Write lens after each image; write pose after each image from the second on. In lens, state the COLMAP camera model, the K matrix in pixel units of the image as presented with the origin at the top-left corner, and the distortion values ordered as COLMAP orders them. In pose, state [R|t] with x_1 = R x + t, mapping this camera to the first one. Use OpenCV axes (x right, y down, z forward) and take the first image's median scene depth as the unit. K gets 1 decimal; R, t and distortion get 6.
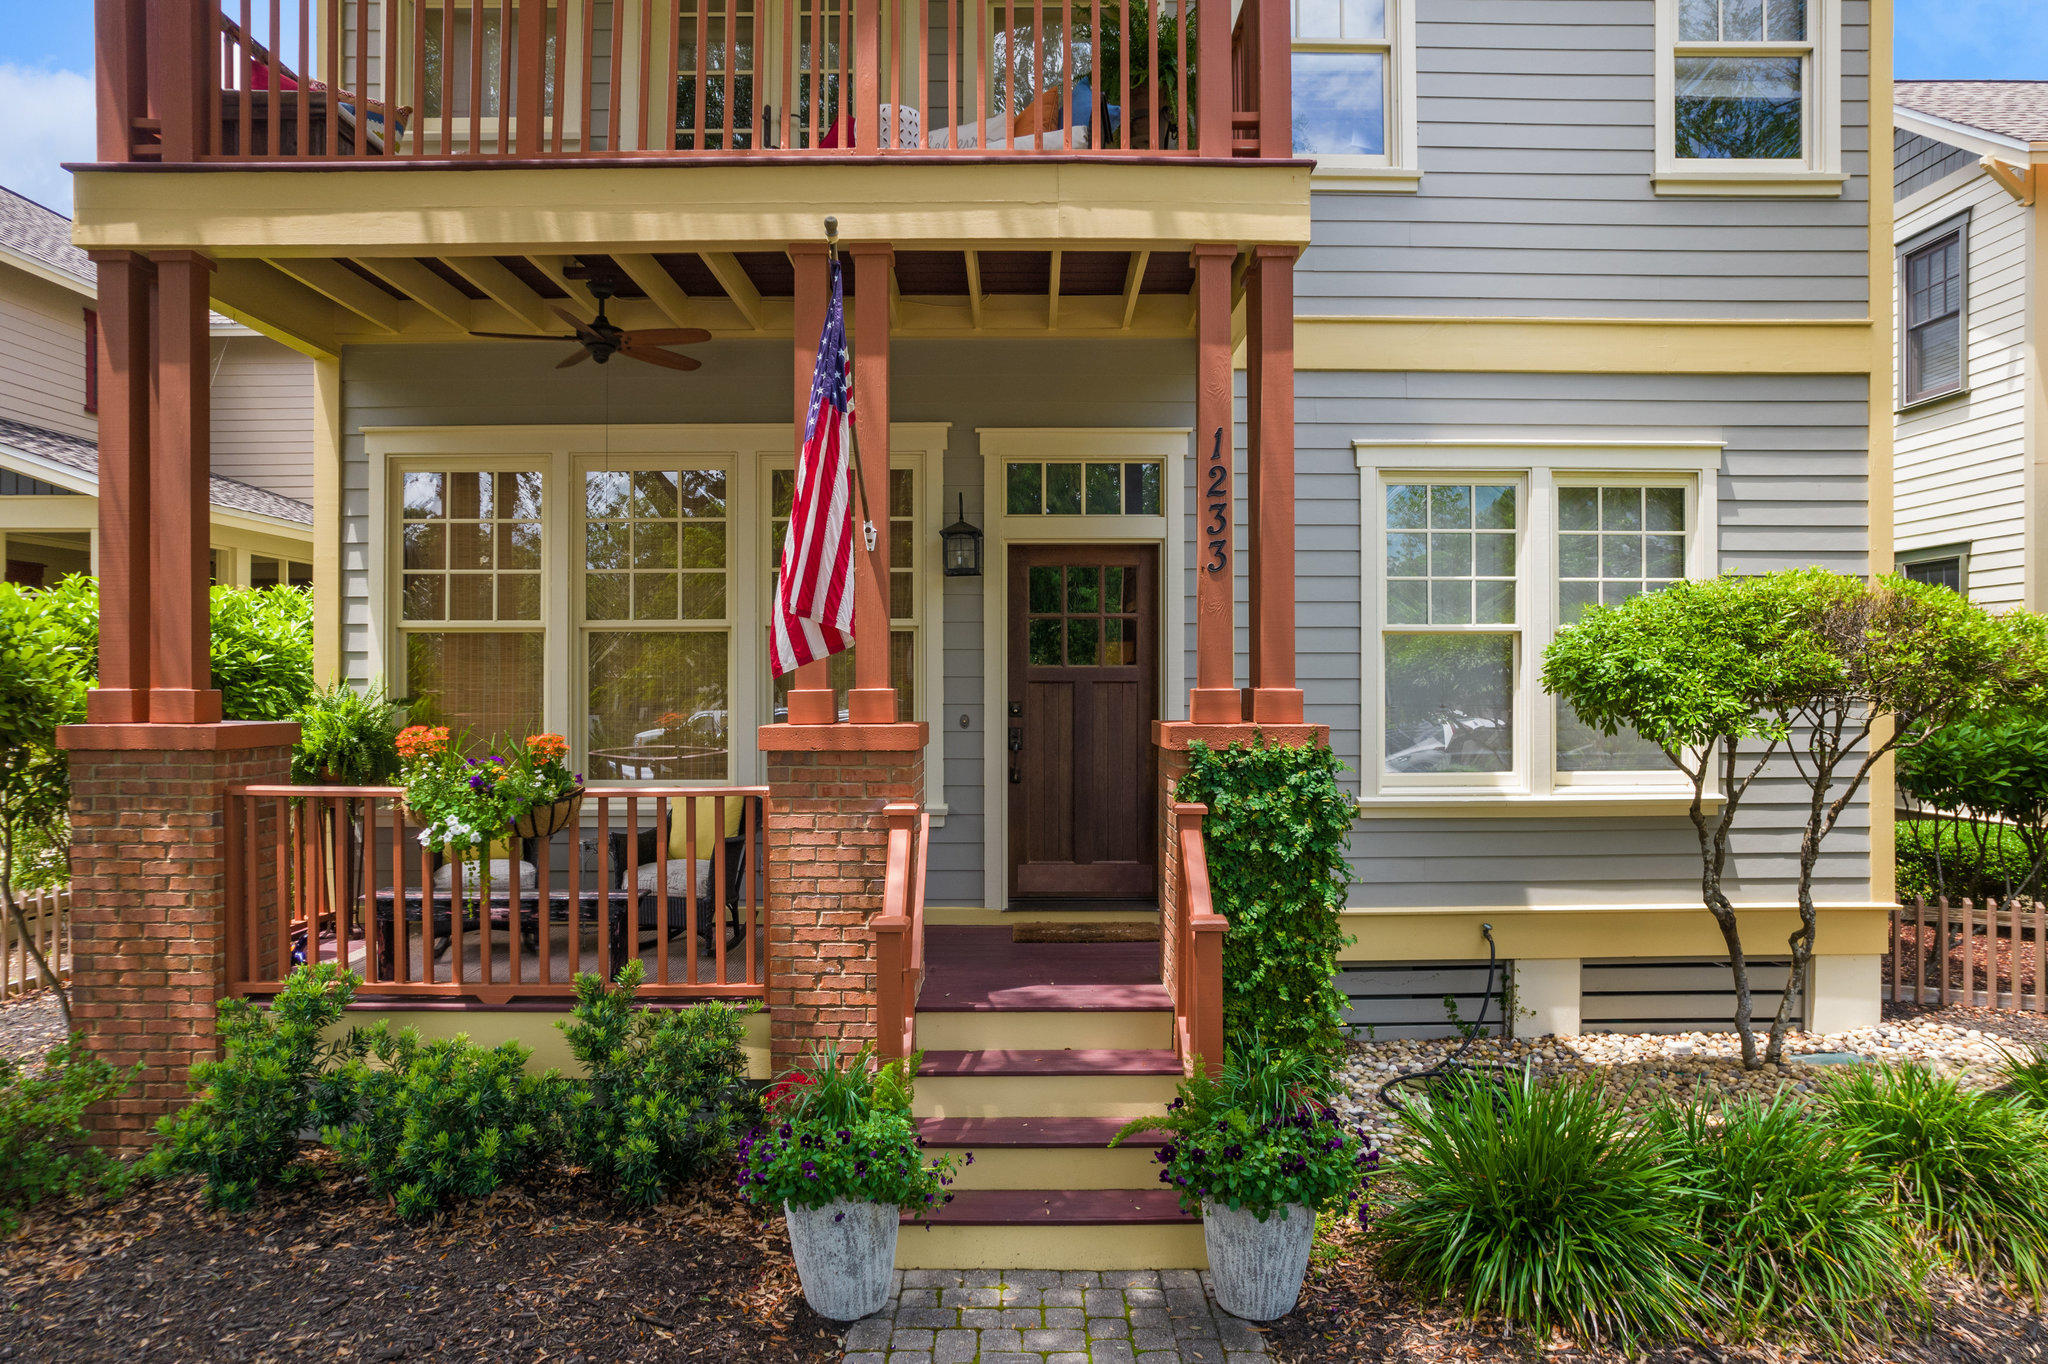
lens RADIAL K [[1321.7, 0, 1035.2], [0, 1321.7, 691.2], [0, 0, 1]] dist [-0.060862, 0.042888]
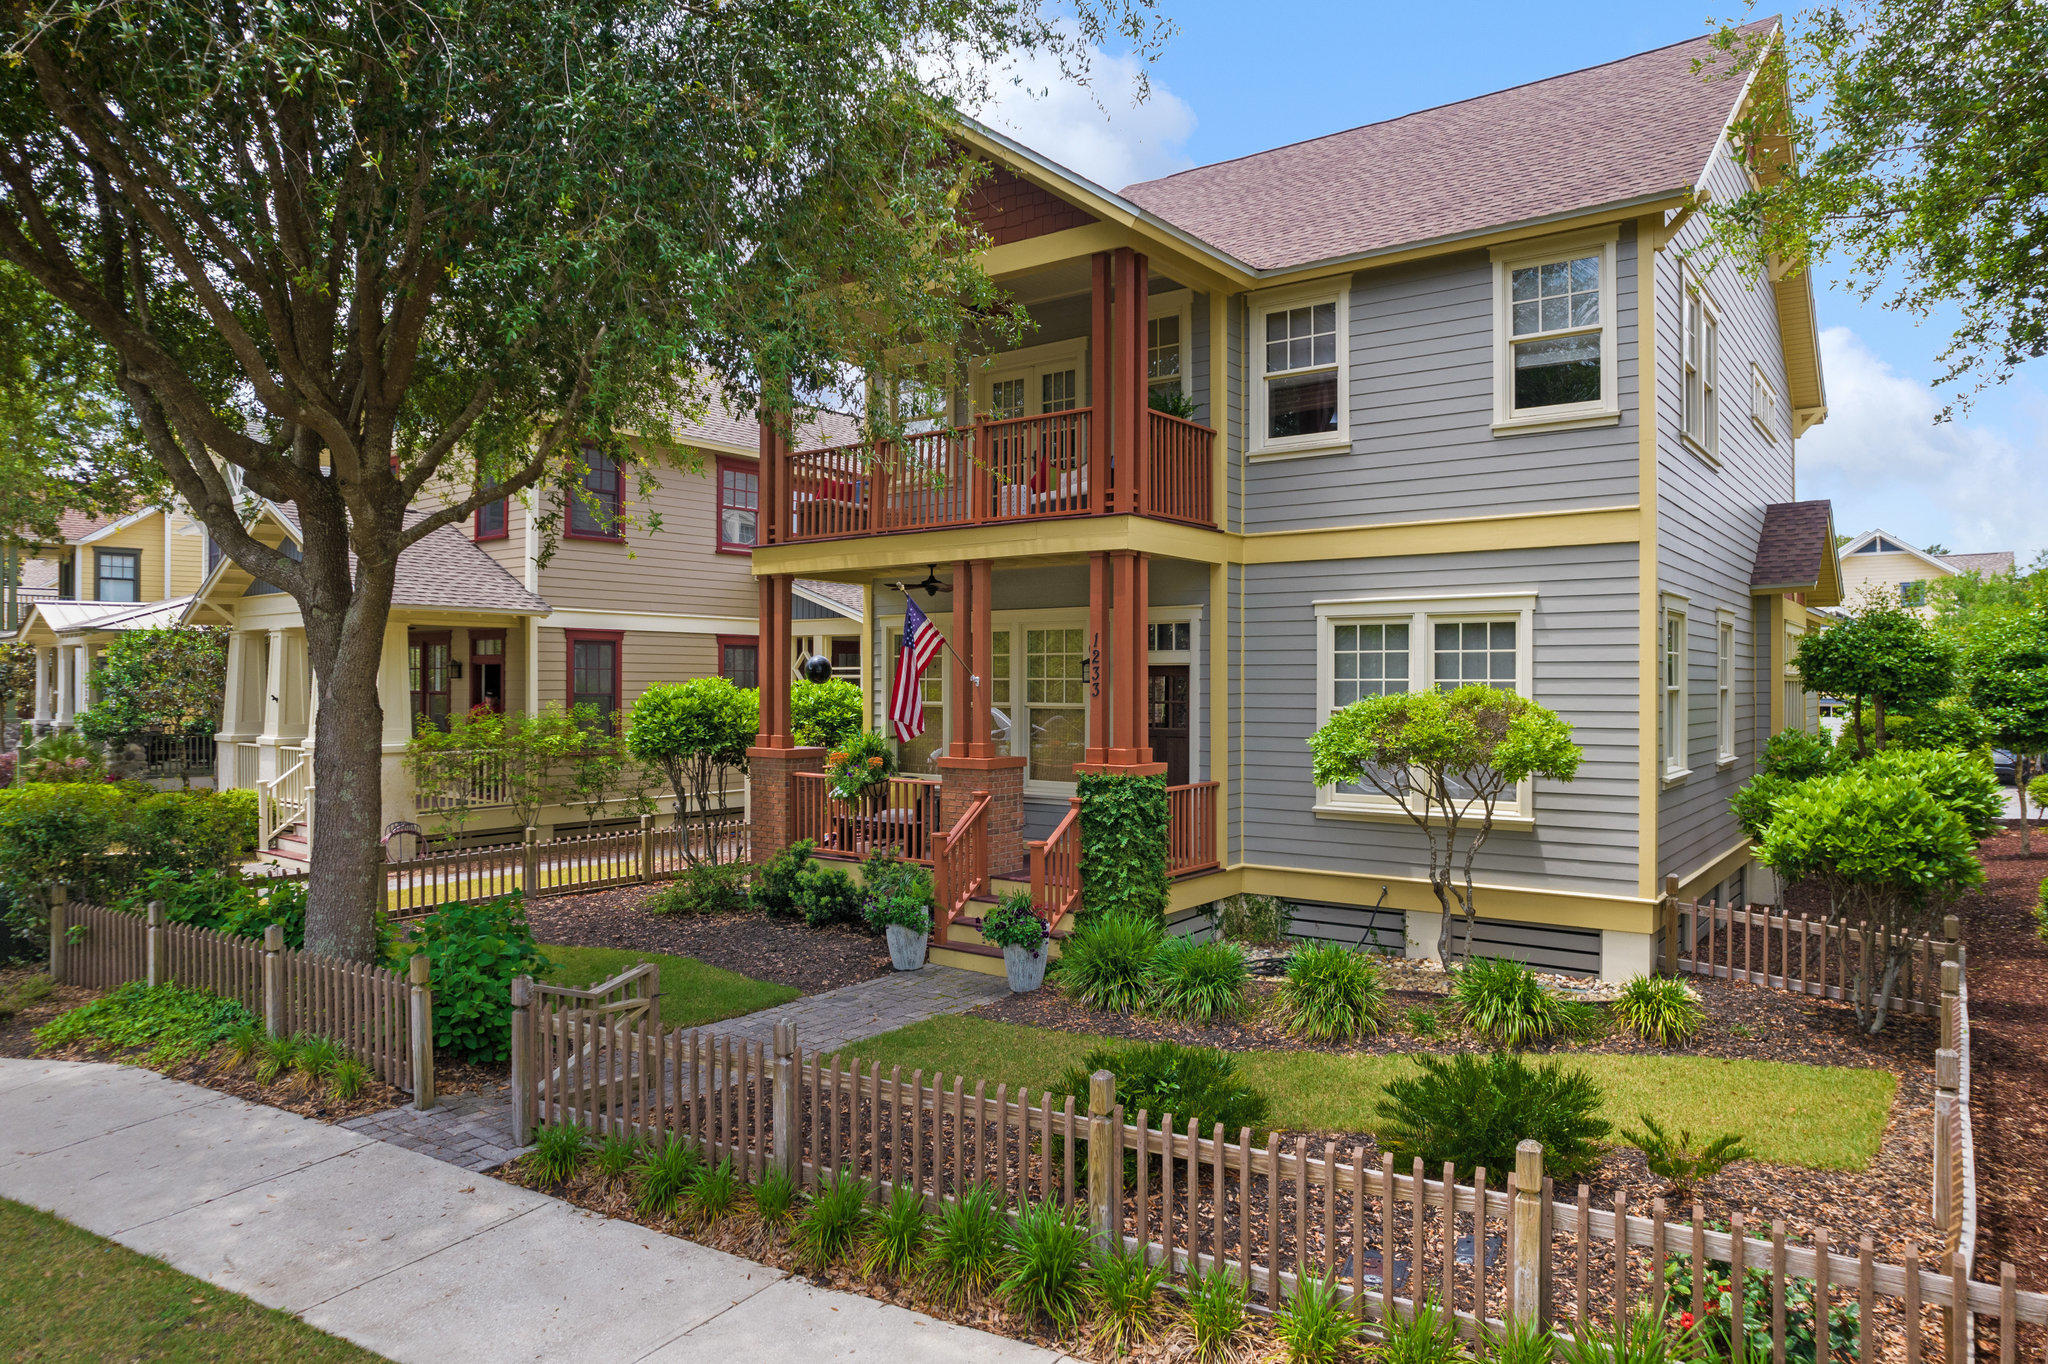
lens RADIAL K [[1321.7, 0, 1018.7], [0, 1321.7, 675.7], [0, 0, 1]] dist [-0.060862, 0.042888]
pose [[0.792155, -0.000075, -0.610320, 1.112460], [-0.005145, 0.999964, -0.006800, -0.086596], [0.610298, 0.008527, 0.792126, -0.689869]]
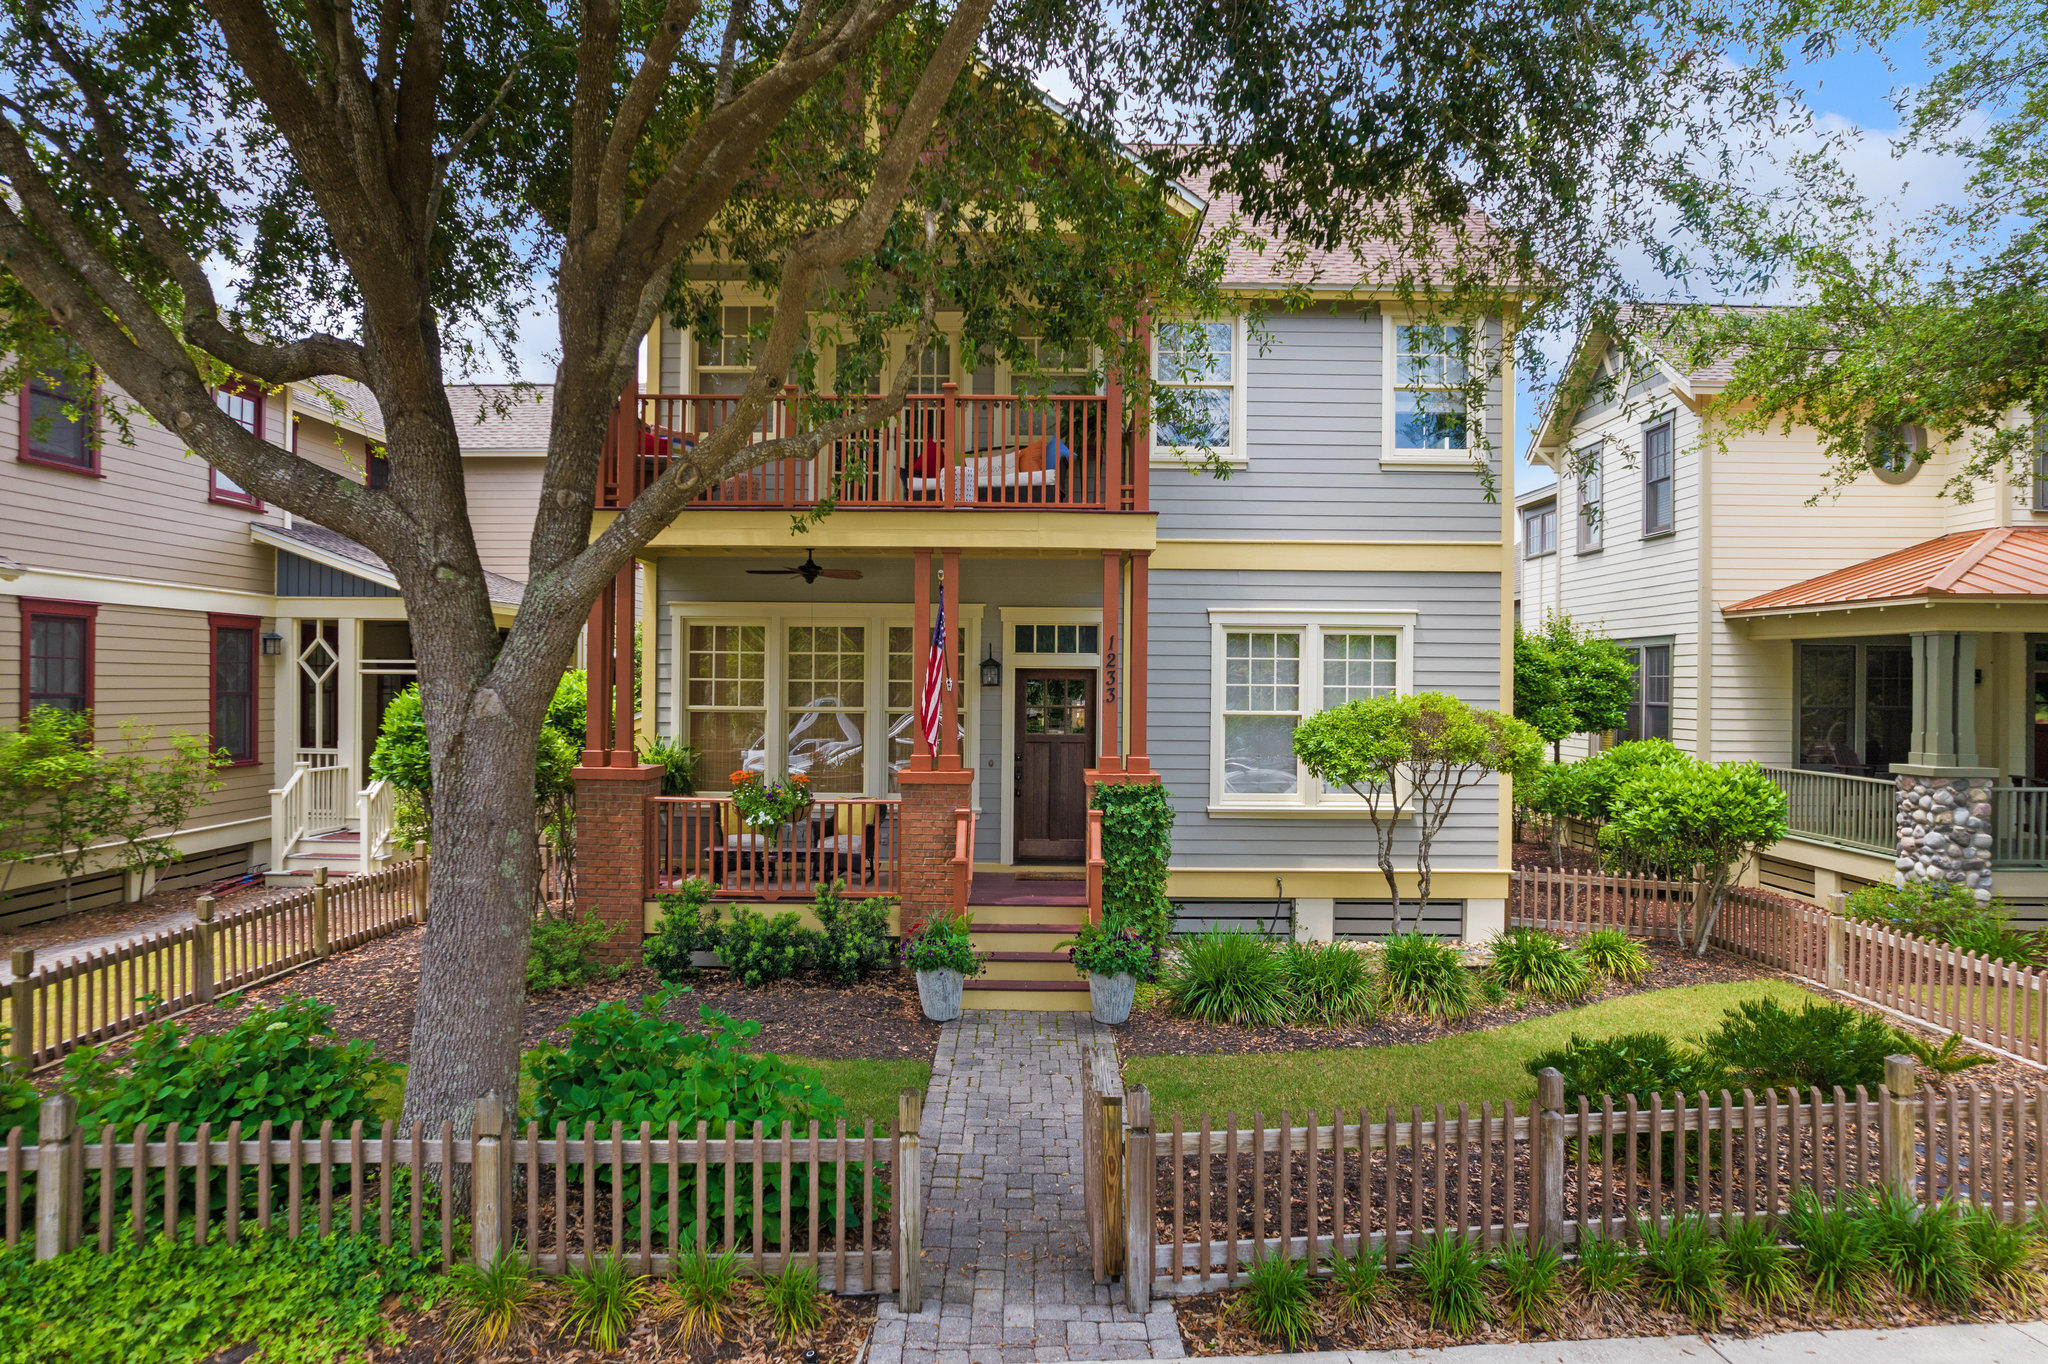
lens RADIAL K [[1321.7, 0, 1036.9], [0, 1321.7, 673.8], [0, 0, 1]] dist [-0.060862, 0.042888]
pose [[0.999842, 0.010938, -0.013983, 0.037714], [-0.011077, 0.999889, -0.009937, -0.089759], [0.013872, 0.010091, 0.999853, -0.903537]]
